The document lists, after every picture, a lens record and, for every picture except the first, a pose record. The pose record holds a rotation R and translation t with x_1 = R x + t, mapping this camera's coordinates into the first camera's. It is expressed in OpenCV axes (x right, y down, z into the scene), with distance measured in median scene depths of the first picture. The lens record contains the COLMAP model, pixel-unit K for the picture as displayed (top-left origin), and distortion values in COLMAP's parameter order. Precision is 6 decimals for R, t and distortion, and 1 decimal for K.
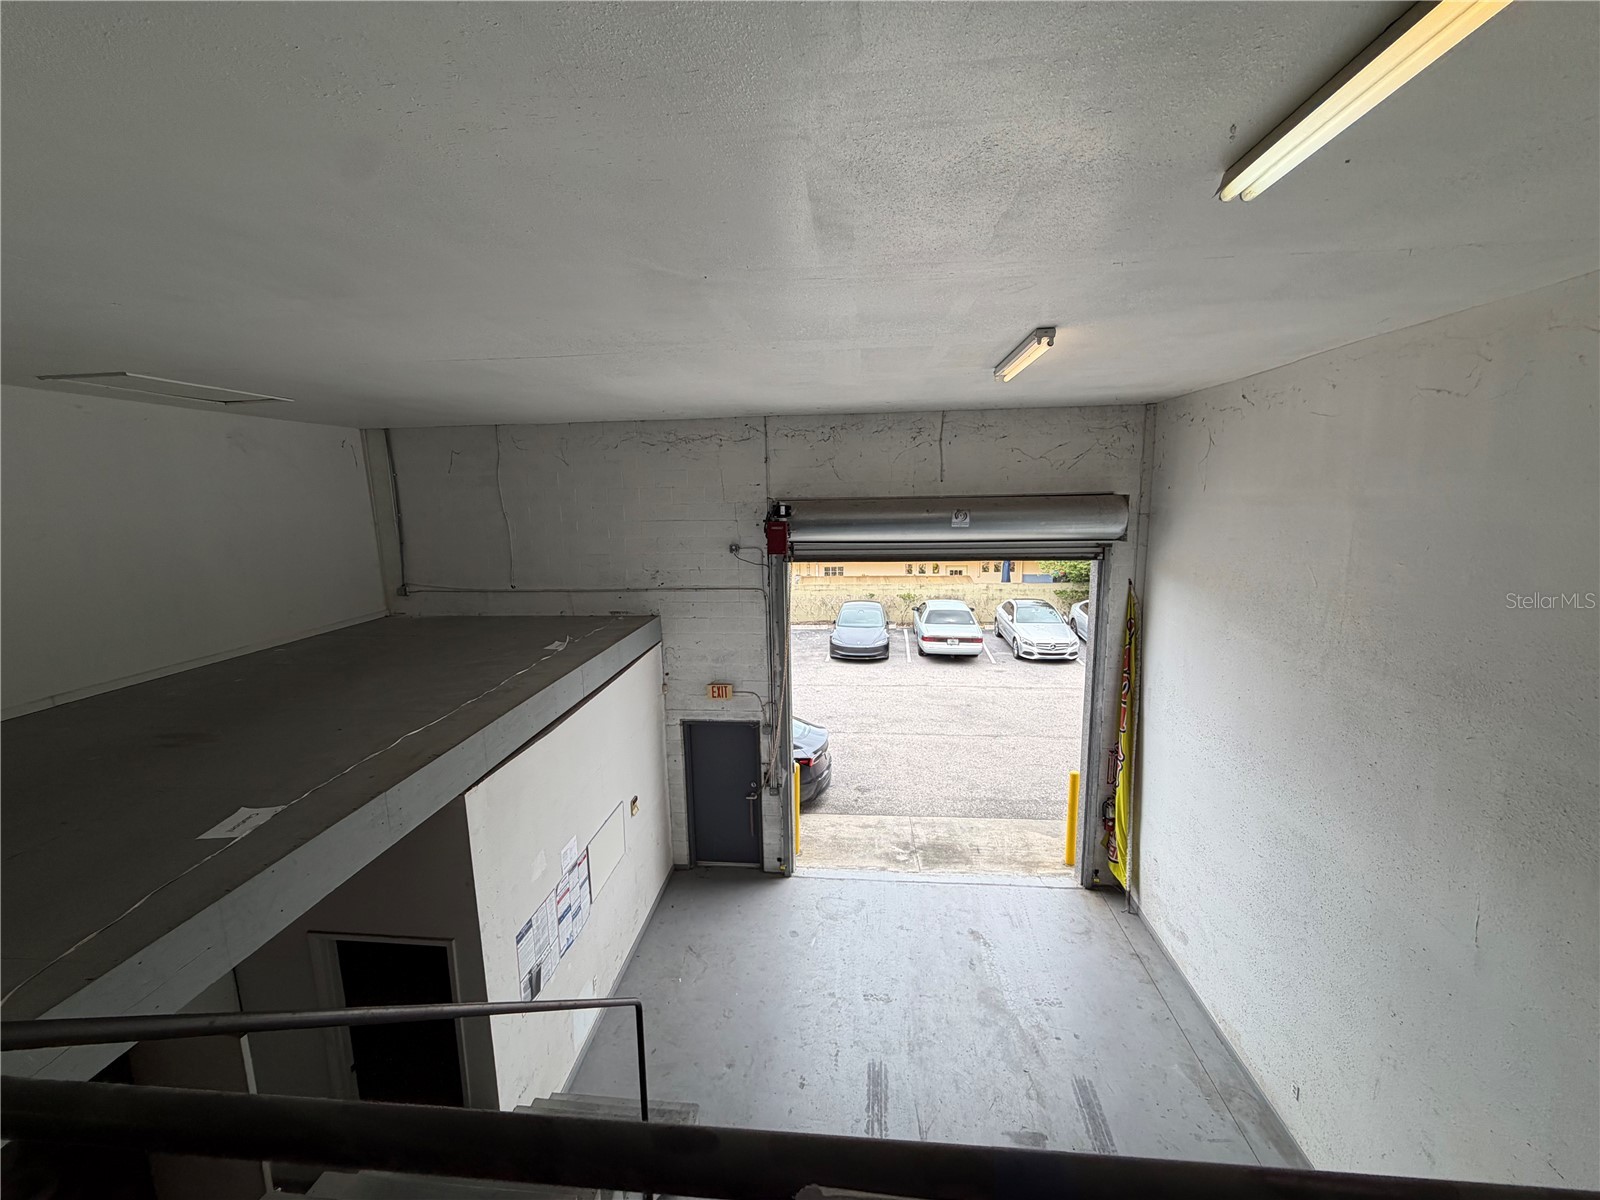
lens RADIAL K [[635.8, 0, 800.0], [0, 635.8, 605.2], [0, 0, 1]] dist [0.000837, 0.000031]
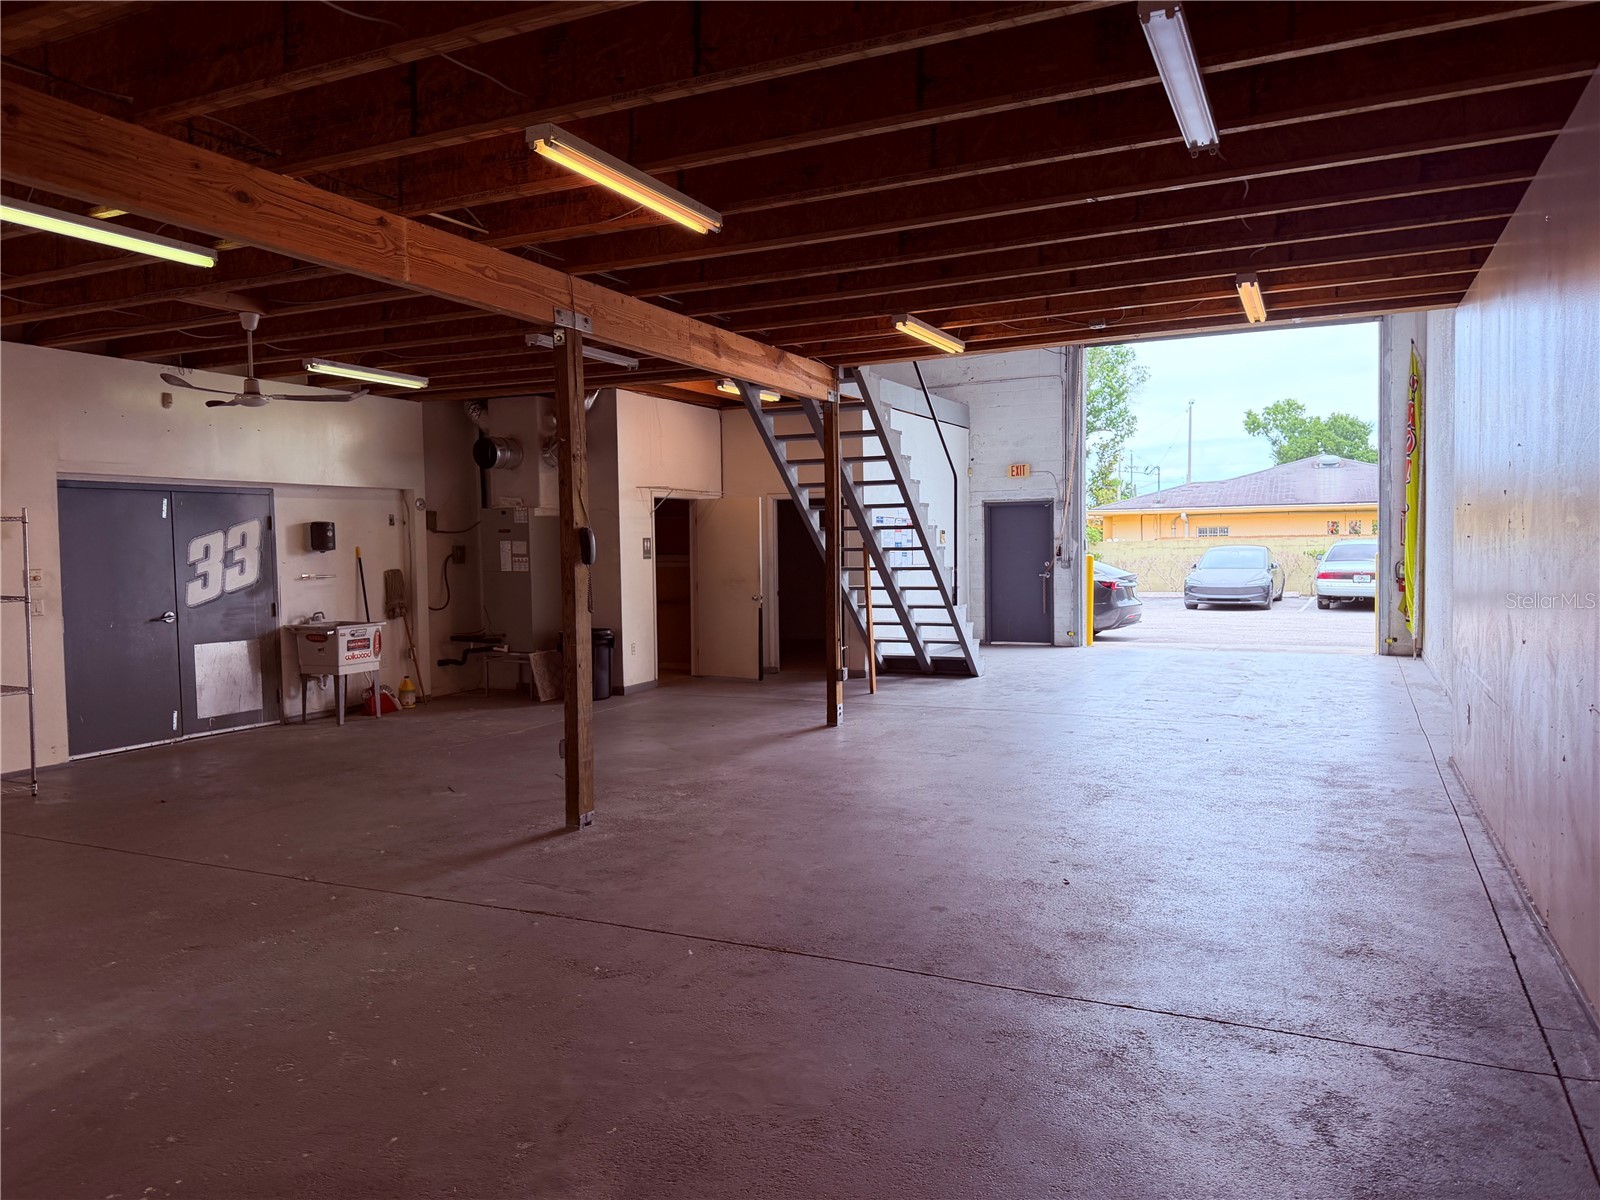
lens RADIAL K [[1122.0, 0, 798.6], [0, 1122.0, 596.0], [0, 0, 1]] dist [0.008599, -0.000663]
pose [[0.936340, 0.022978, -0.350342, 0.206182], [-0.063162, 0.992600, -0.103707, 0.576626], [0.345367, 0.119233, 0.930863, -0.934953]]
